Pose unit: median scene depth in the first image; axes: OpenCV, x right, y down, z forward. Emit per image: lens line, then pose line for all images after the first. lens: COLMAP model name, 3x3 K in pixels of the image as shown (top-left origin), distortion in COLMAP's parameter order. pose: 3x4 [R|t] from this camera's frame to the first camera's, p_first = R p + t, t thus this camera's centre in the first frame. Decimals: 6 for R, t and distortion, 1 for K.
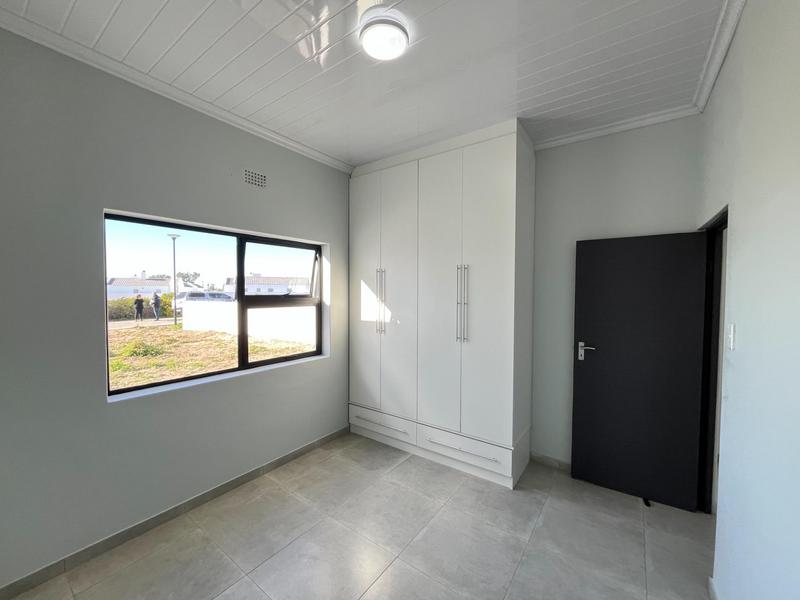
lens RADIAL K [[321.2, 0, 399.3], [0, 321.2, 302.2], [0, 0, 1]] dist [-0.003042, -0.000110]
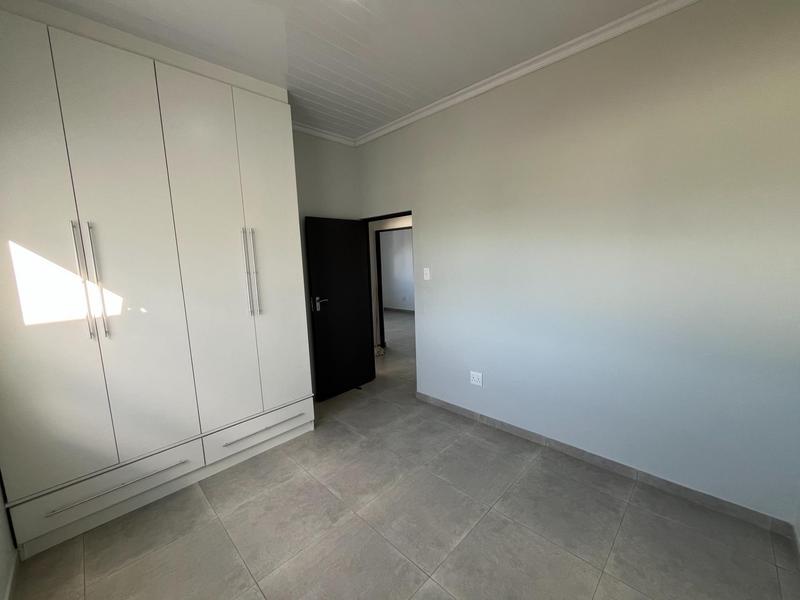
lens RADIAL K [[321.2, 0, 399.3], [0, 321.2, 302.2], [0, 0, 1]] dist [-0.003042, -0.000110]
pose [[0.145693, -0.142109, 0.979070, -0.621679], [0.064808, 0.988875, 0.133888, -0.007627], [-0.987205, 0.043946, 0.153282, 0.455571]]
